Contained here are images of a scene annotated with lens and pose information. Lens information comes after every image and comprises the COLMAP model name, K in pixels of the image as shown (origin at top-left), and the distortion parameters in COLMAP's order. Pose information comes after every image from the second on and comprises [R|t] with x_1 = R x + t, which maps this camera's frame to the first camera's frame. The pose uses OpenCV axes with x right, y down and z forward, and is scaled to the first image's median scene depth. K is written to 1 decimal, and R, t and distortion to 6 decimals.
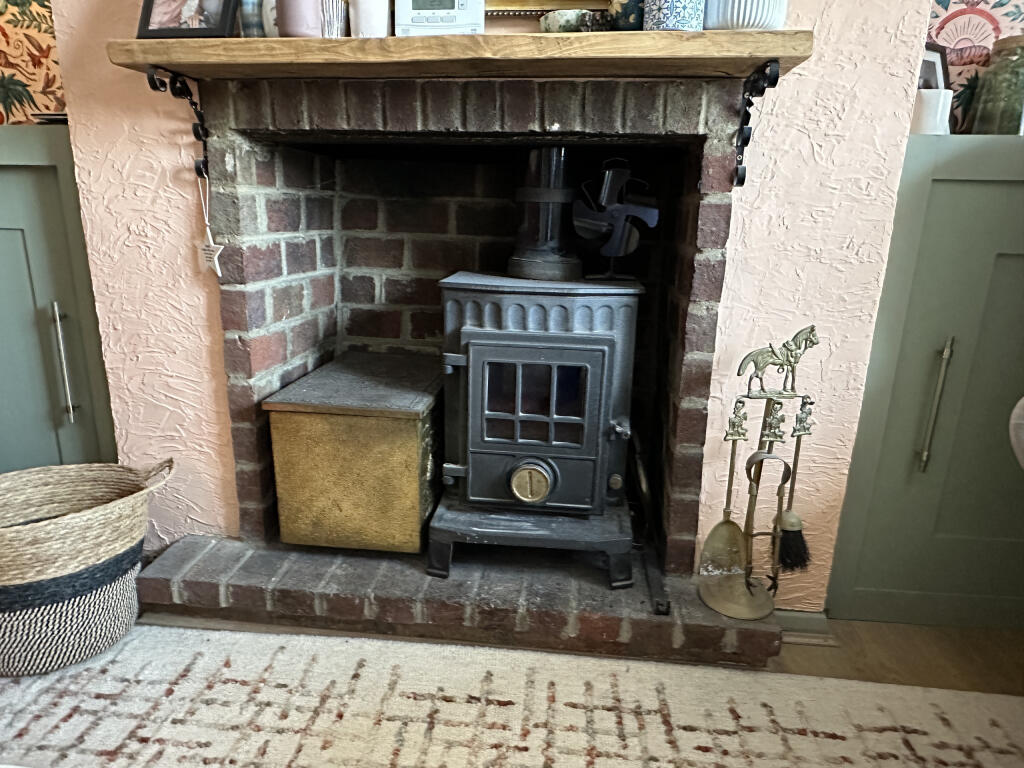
lens RADIAL K [[650.4, 0, 506.6], [0, 650.4, 383.6], [0, 0, 1]] dist [-0.006137, 0.000005]
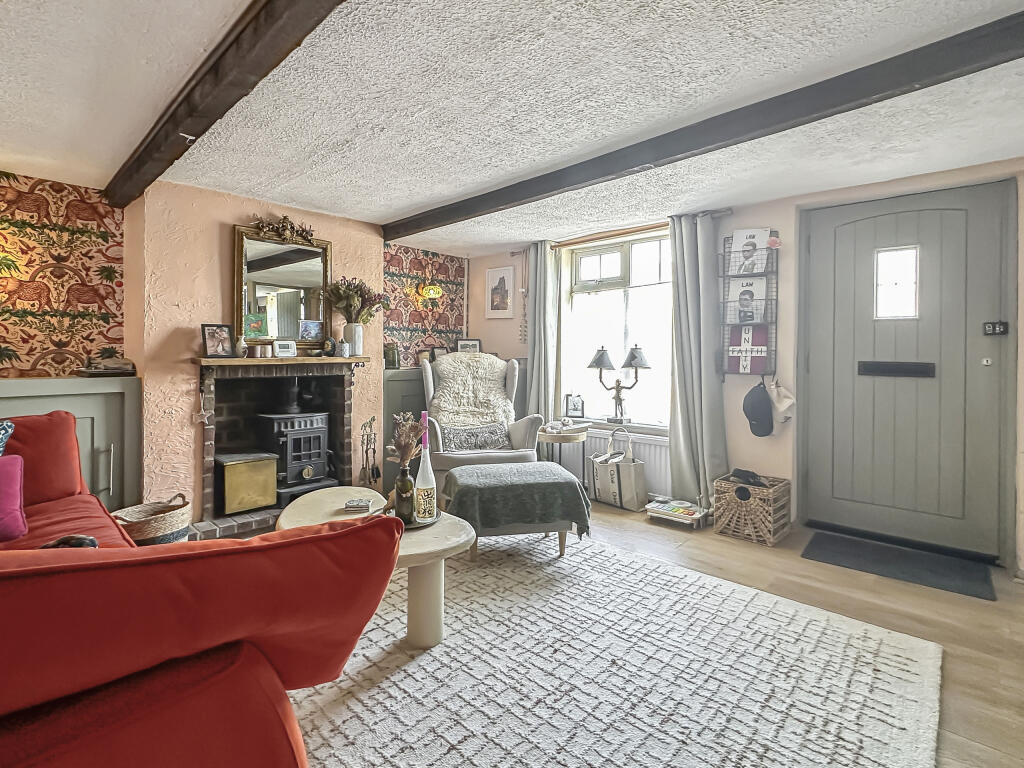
lens RADIAL K [[497.5, 0, 504.0], [0, 497.5, 387.3], [0, 0, 1]] dist [0.001427, 0.000094]
pose [[0.607291, -0.065347, 0.791787, -1.373261], [0.223247, 0.970493, -0.091132, 0.186723], [-0.762469, 0.232108, 0.603960, -1.454512]]
